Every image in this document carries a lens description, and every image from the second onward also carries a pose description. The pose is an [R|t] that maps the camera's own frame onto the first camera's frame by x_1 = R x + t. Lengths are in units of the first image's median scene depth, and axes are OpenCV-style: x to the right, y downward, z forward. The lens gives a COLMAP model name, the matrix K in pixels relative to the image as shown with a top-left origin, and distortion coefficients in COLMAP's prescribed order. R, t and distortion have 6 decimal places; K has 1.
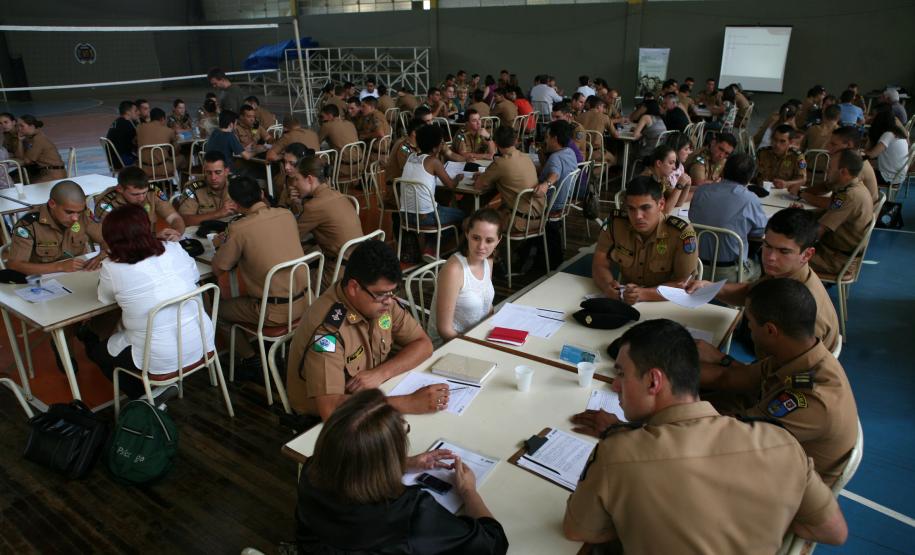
lens RADIAL K [[663.3, 0, 452.1], [0, 663.3, 272.2], [0, 0, 1]] dist [-0.113451, 0.117328]
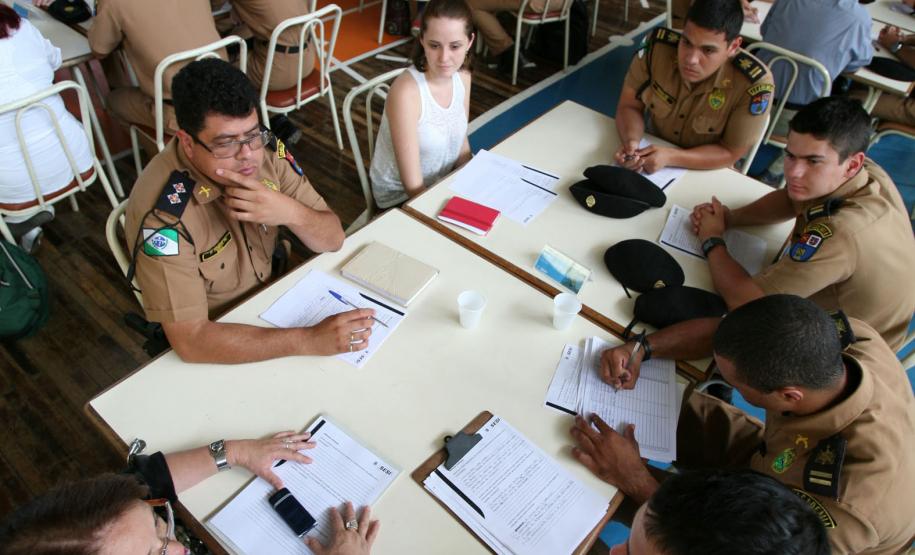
lens RADIAL K [[672.9, 0, 462.9], [0, 672.9, 285.5], [0, 0, 1]] dist [-0.081681, 0.048863]
pose [[0.995081, 0.098007, 0.014449, 0.068854], [-0.096258, 0.922049, 0.374913, -0.090265], [0.023421, -0.374459, 0.926947, 0.293063]]
